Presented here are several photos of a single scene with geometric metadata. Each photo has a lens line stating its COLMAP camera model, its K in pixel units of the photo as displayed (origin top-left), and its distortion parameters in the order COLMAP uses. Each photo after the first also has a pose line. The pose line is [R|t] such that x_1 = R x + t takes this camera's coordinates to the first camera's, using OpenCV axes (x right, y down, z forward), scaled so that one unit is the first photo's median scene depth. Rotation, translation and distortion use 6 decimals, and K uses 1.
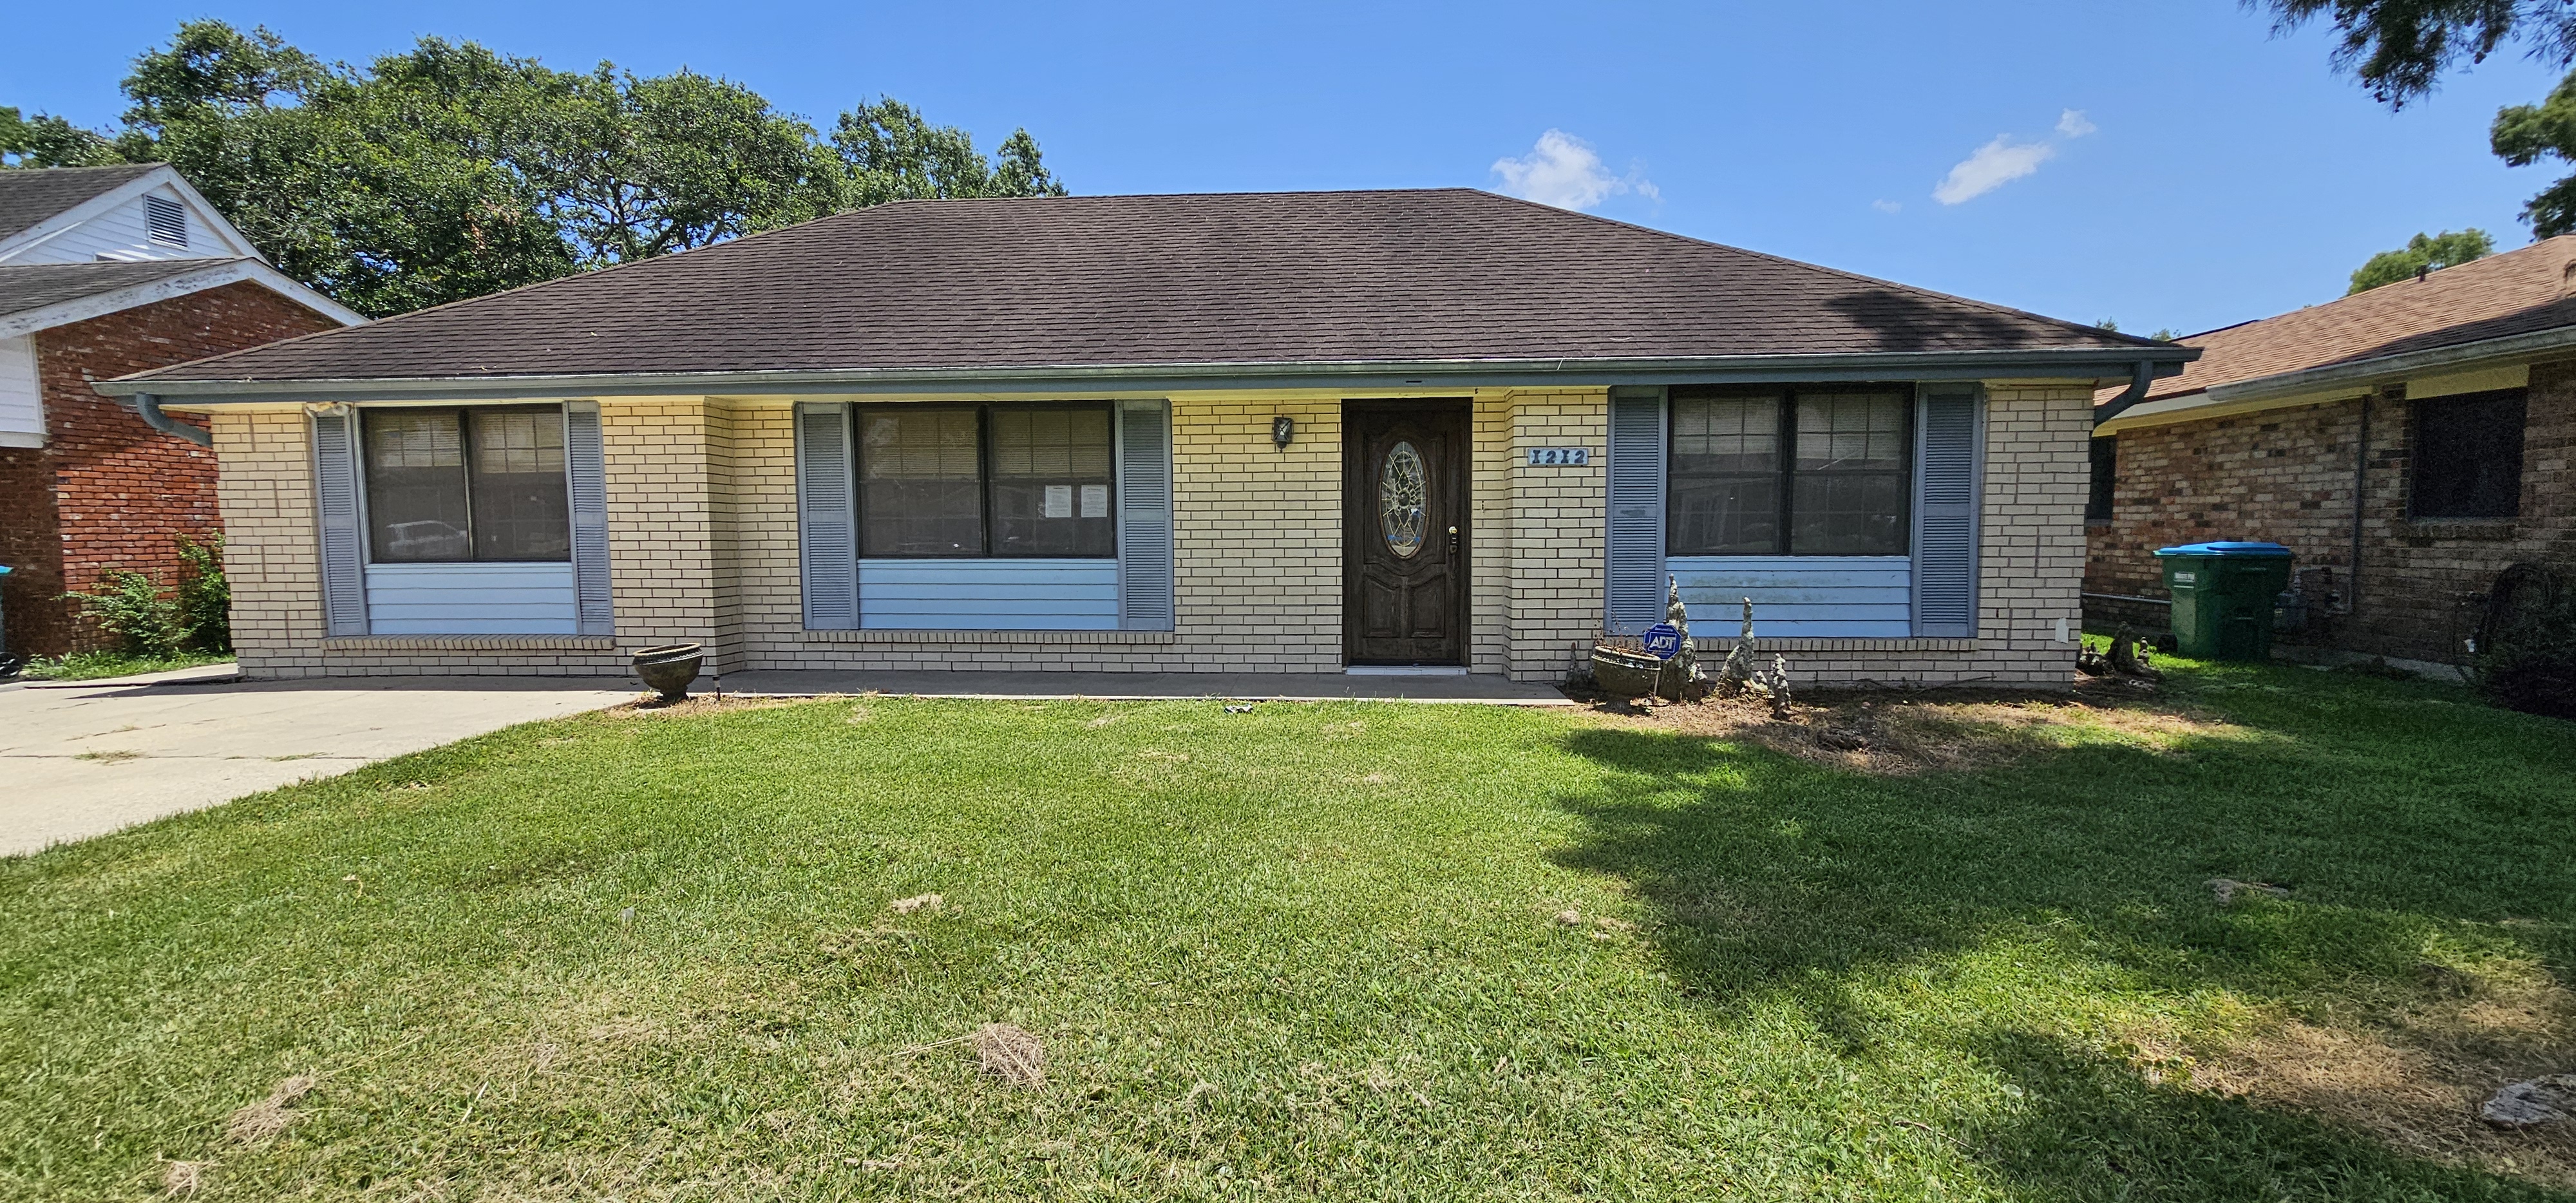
lens RADIAL K [[1052.0, 0, 1292.6], [0, 1052.0, 607.0], [0, 0, 1]] dist [-0.002046, -0.000086]
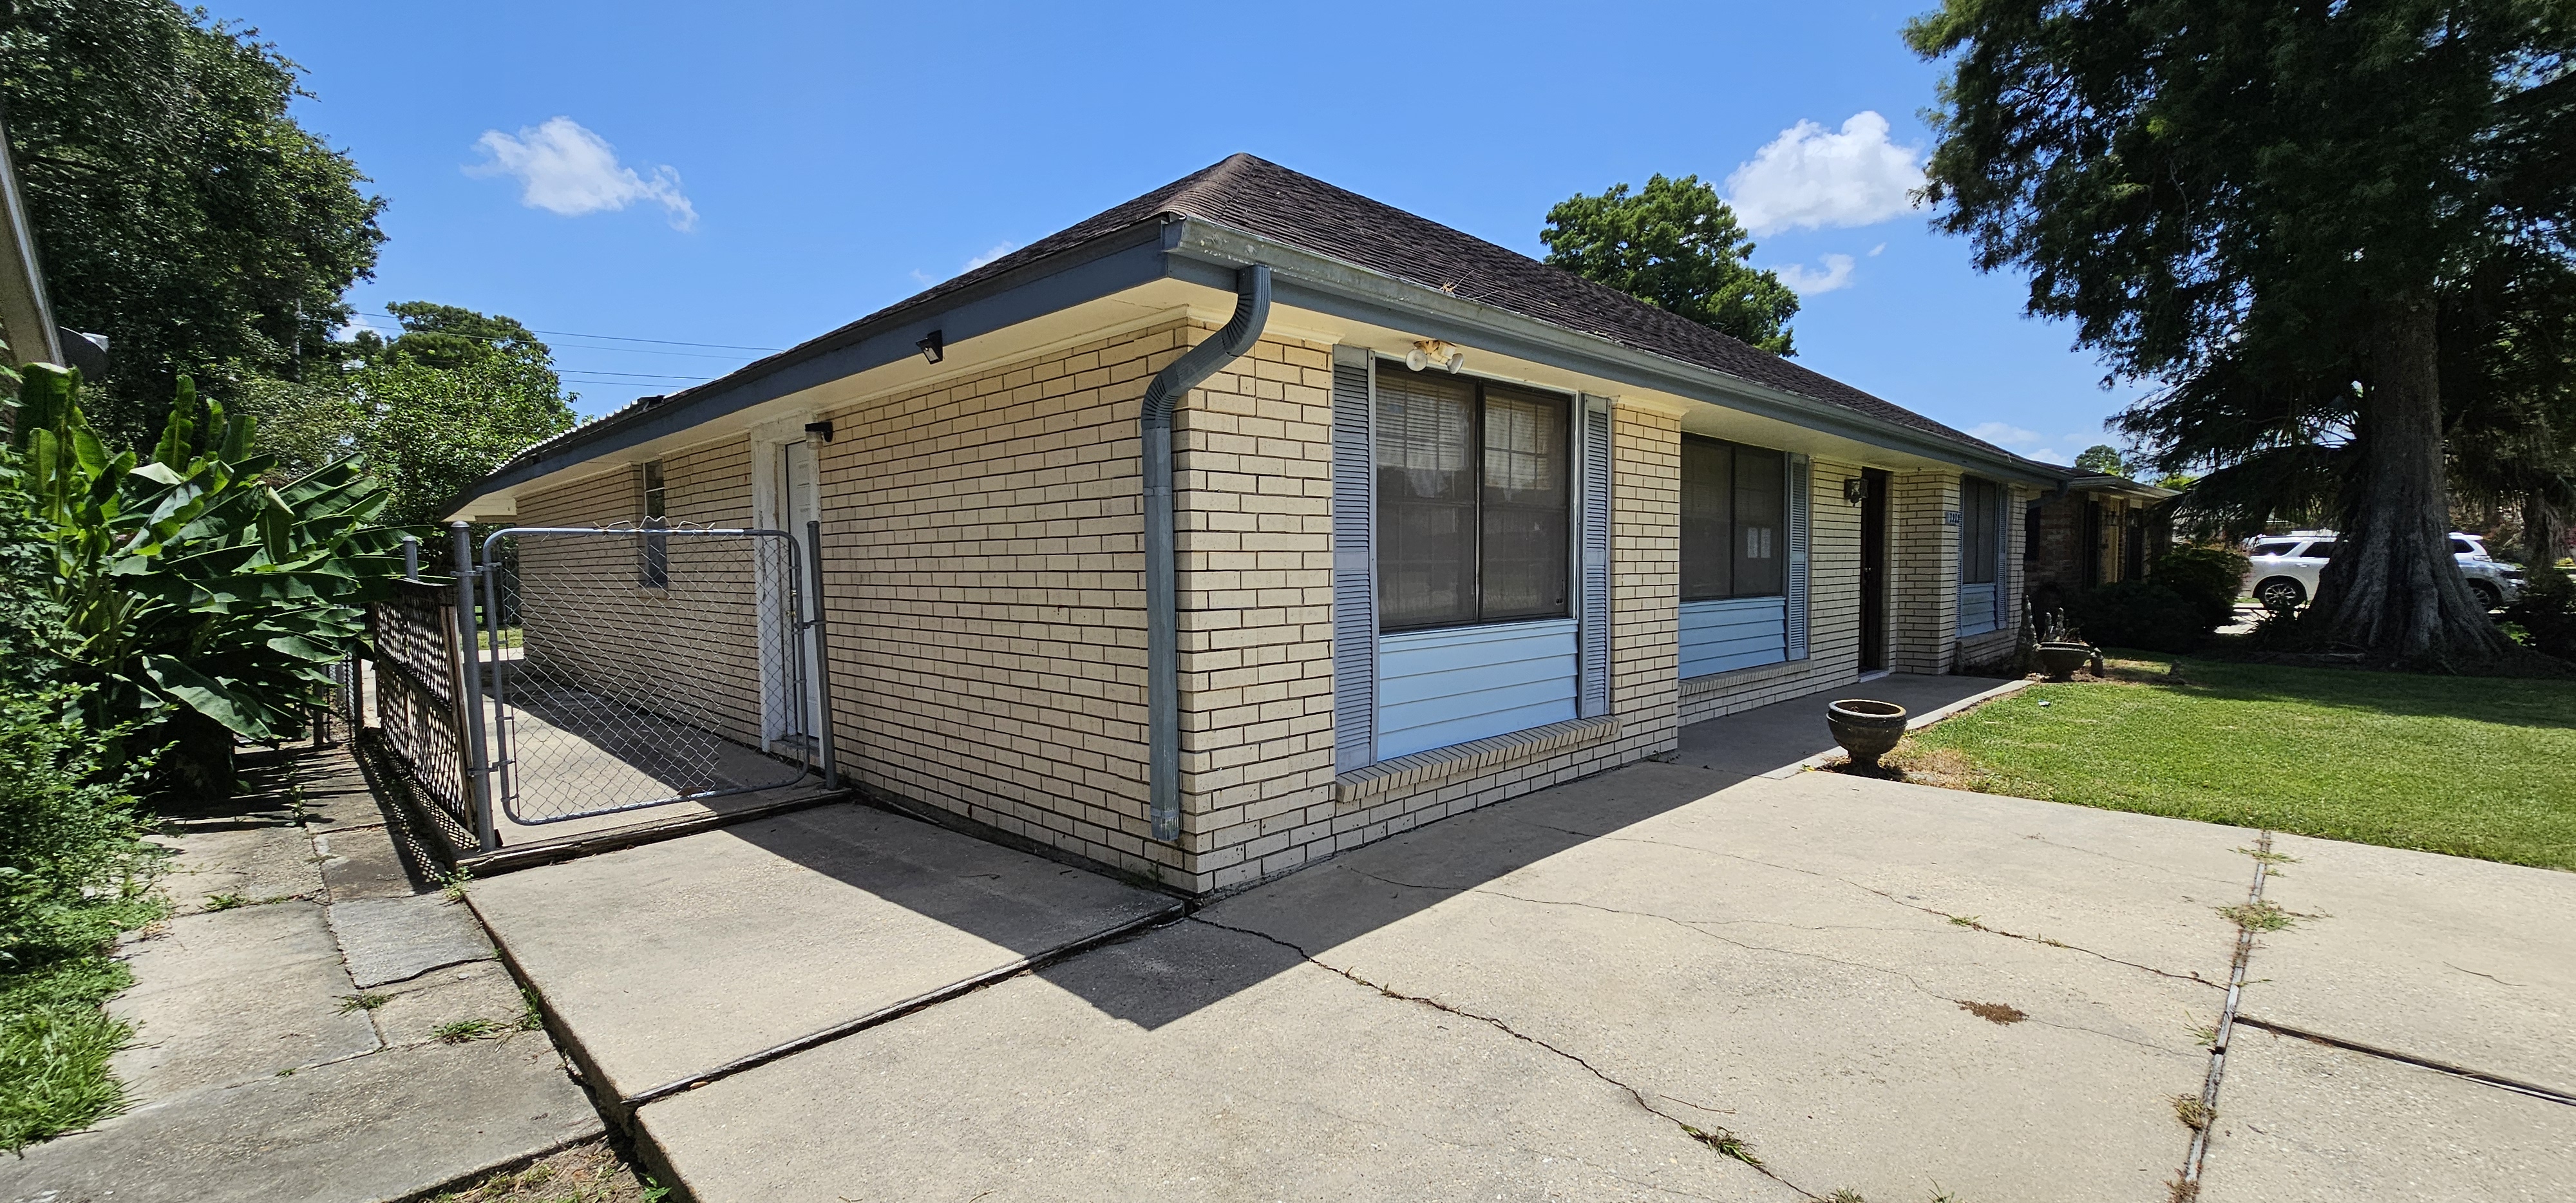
lens RADIAL K [[1052.0, 0, 1290.7], [0, 1052.0, 607.2], [0, 0, 1]] dist [-0.002046, -0.000086]
pose [[0.661300, -0.030951, 0.749482, -1.335717], [0.064243, 0.997814, -0.015479, -0.051141], [-0.747365, 0.058385, 0.661843, 0.662955]]
